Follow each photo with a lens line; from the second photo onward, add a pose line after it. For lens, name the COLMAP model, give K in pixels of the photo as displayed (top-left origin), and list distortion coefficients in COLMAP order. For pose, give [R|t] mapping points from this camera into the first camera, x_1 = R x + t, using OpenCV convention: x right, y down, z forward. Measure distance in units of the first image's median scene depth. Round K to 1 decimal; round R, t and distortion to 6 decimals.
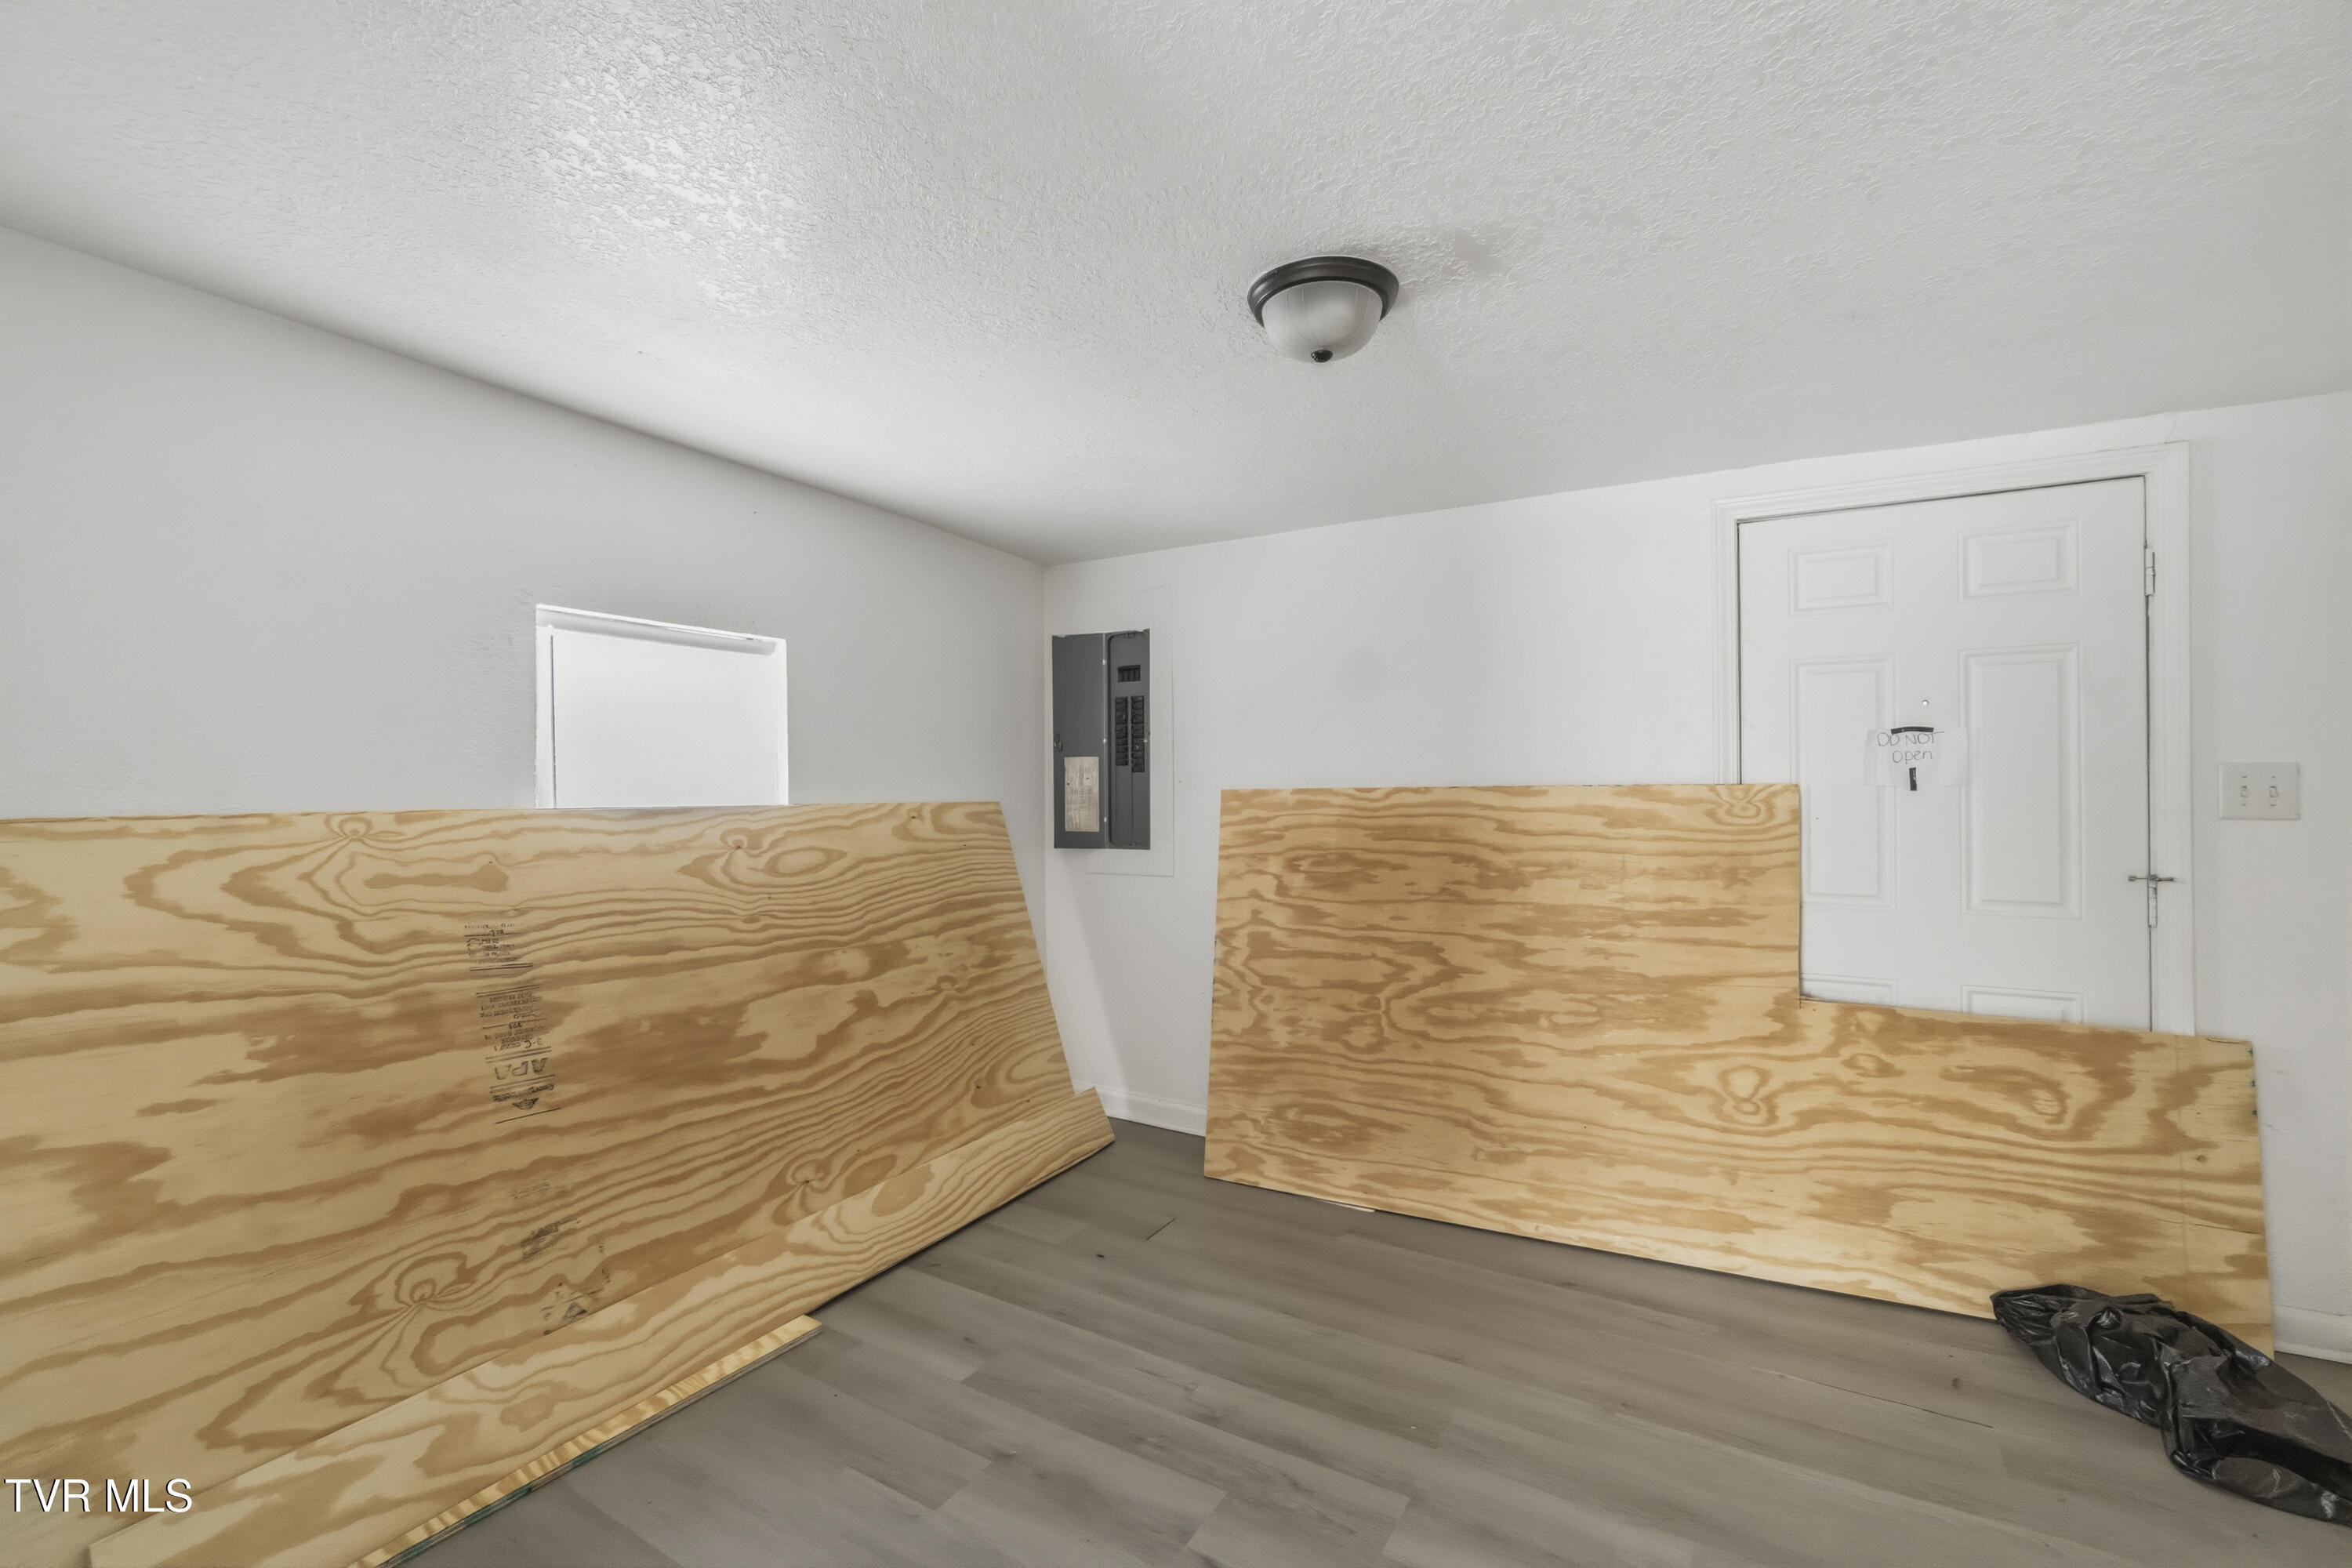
lens RADIAL K [[1020.1, 0, 1173.9], [0, 1020.1, 780.3], [0, 0, 1]] dist [0.001260, 0.000366]
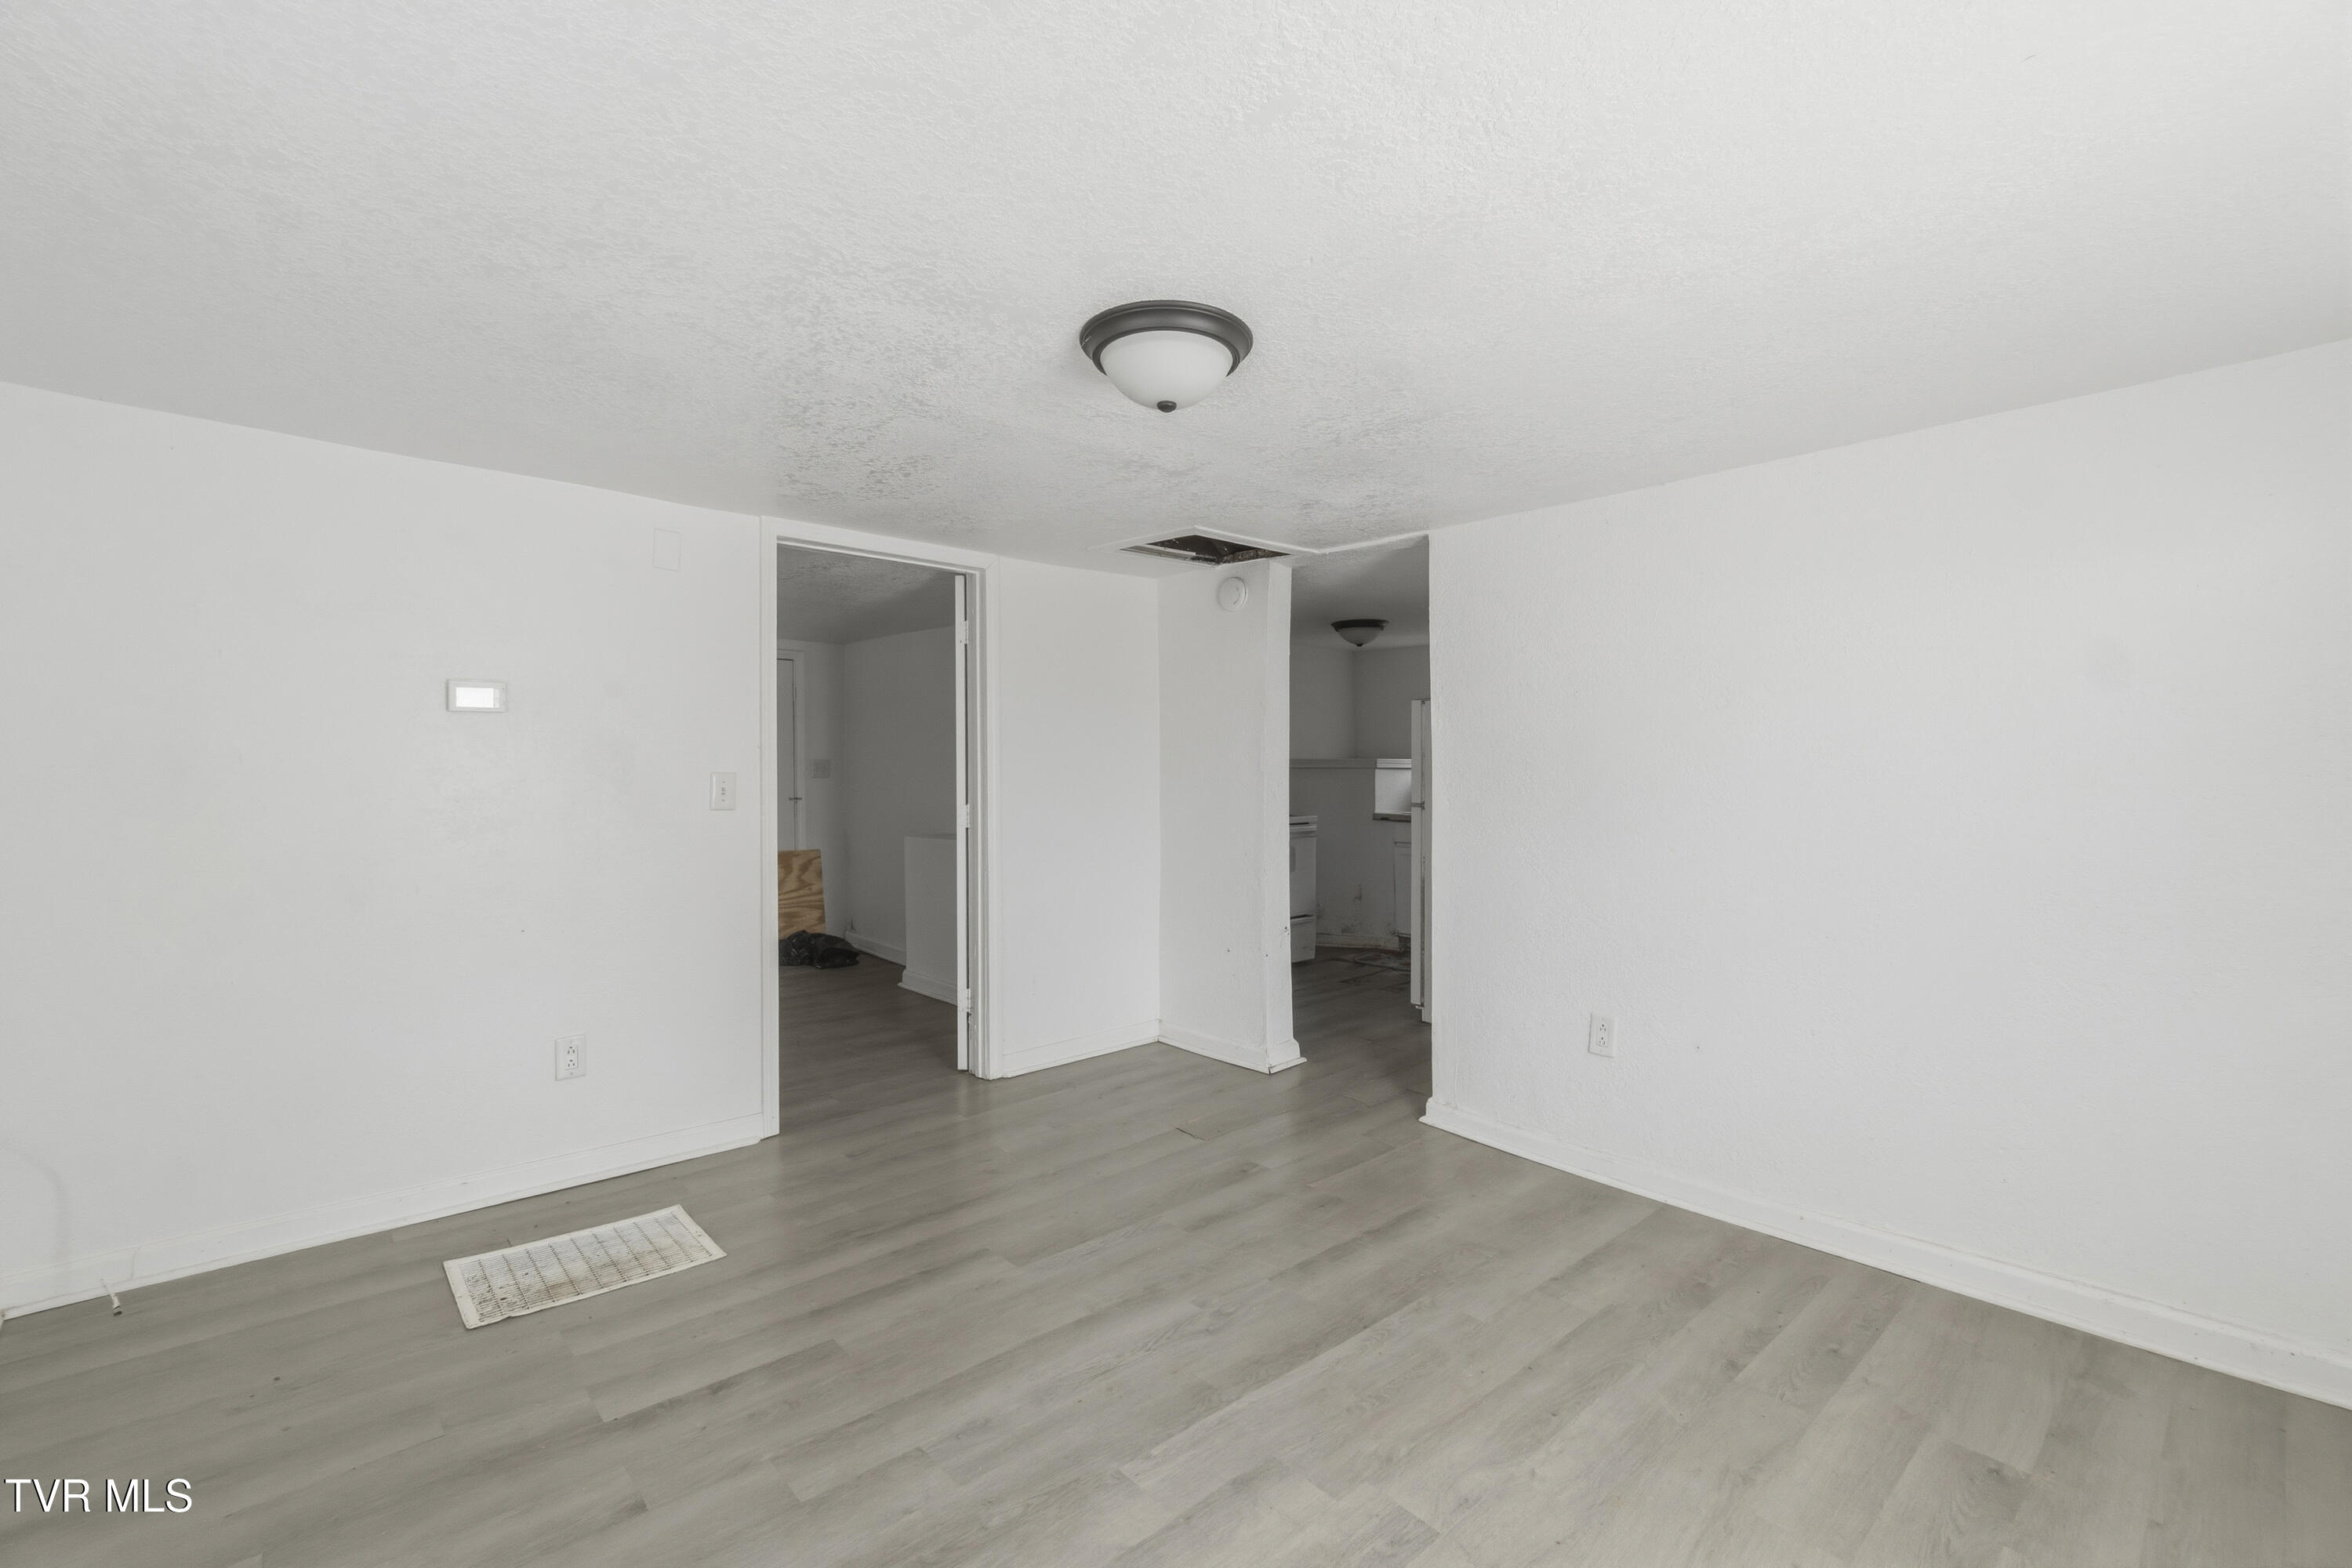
lens RADIAL K [[1020.1, 0, 1173.7], [0, 1020.1, 773.5], [0, 0, 1]] dist [0.001260, 0.000366]
pose [[0.298702, -0.005981, 0.954328, -1.583982], [-0.008782, 0.999921, 0.009015, -0.013221], [-0.954306, -0.011074, 0.298626, -0.950168]]
